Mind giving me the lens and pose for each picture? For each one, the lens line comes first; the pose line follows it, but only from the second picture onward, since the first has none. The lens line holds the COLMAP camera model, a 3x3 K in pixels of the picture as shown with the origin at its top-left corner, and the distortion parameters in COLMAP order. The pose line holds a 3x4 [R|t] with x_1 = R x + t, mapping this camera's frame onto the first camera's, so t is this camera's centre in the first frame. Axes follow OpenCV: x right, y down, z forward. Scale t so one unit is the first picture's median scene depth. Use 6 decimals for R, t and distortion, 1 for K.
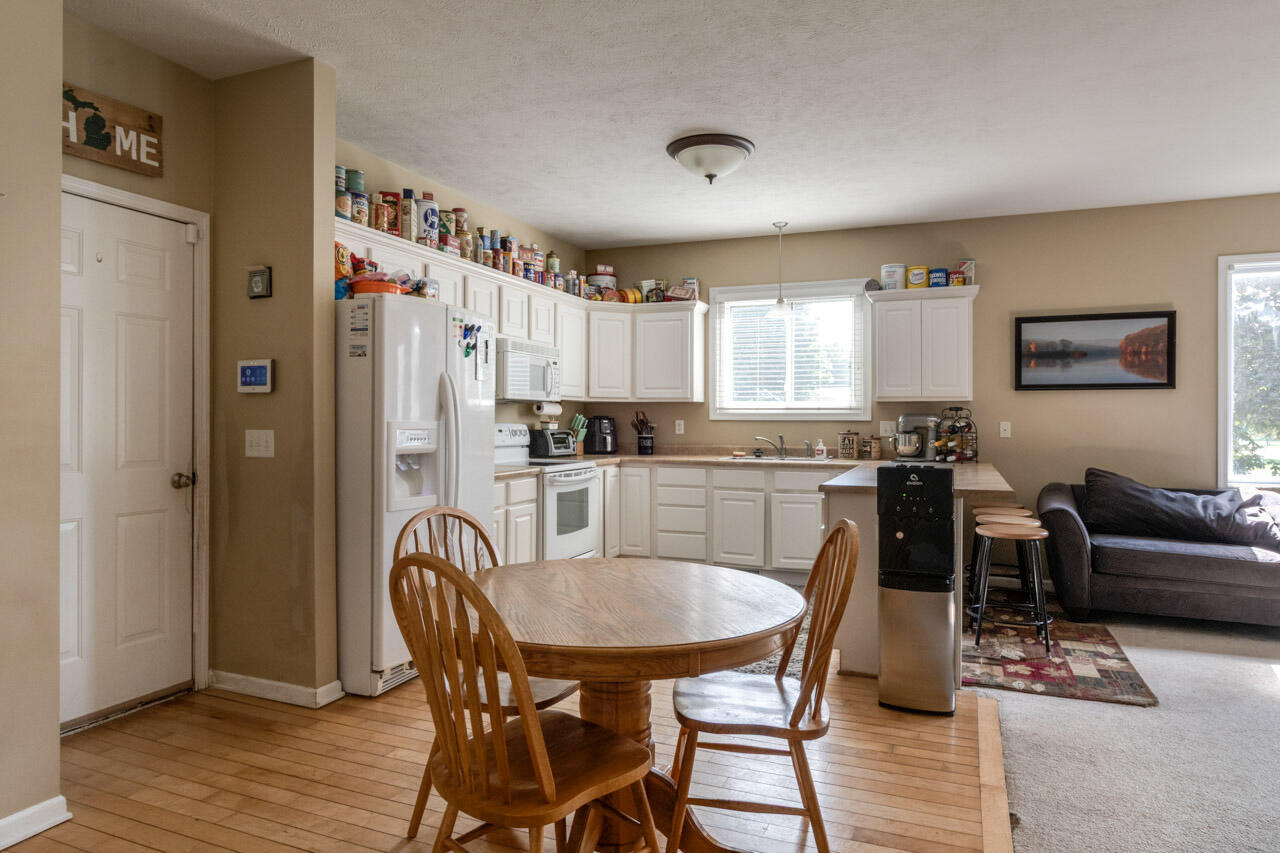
lens RADIAL K [[766.5, 0, 653.2], [0, 766.5, 428.8], [0, 0, 1]] dist [0.014226, -0.015647]
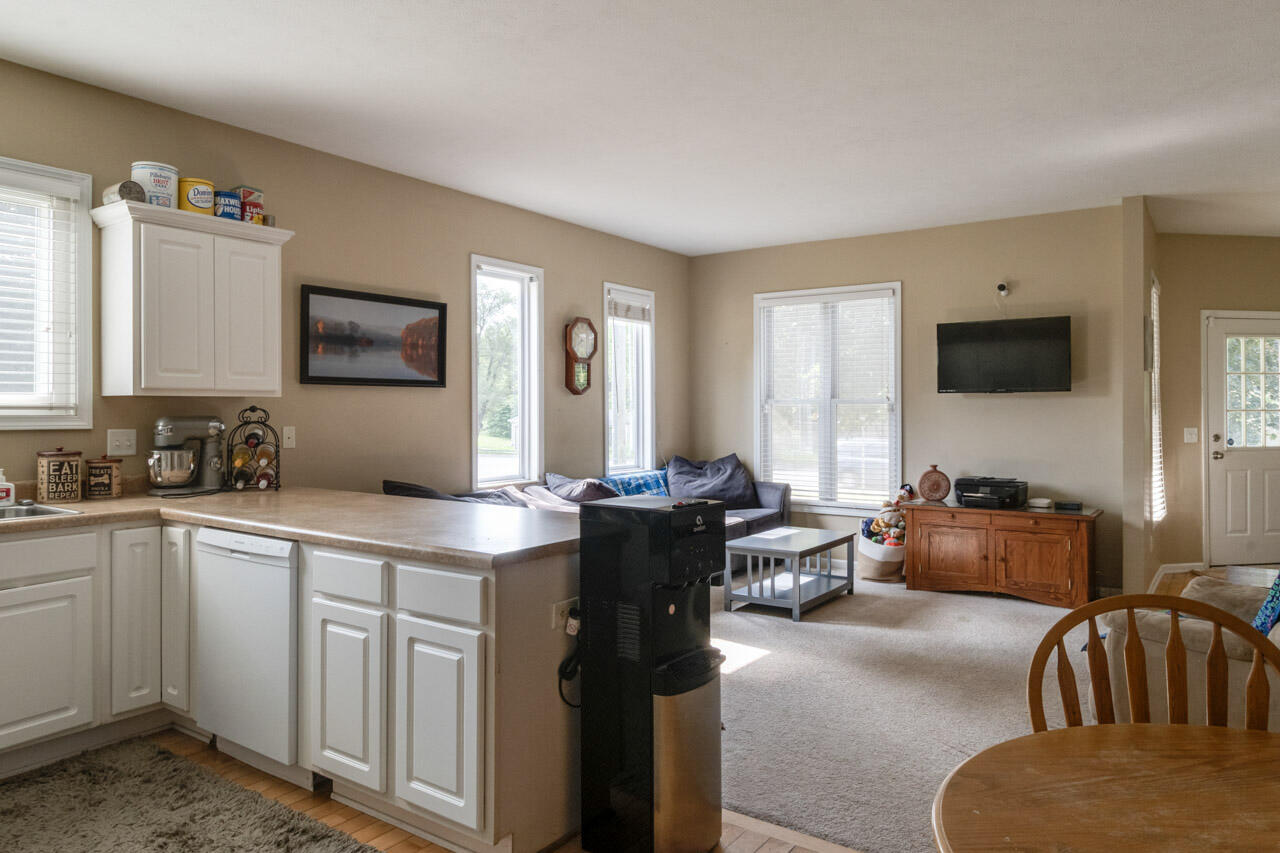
lens RADIAL K [[836.4, 0, 640.5], [0, 836.4, 411.7], [0, 0, 1]] dist [-0.004764, -0.006480]
pose [[0.231553, -0.005154, 0.972809, -0.248381], [0.011632, 0.999929, 0.002529, -0.023076], [-0.972753, 0.010730, 0.231597, 0.539917]]
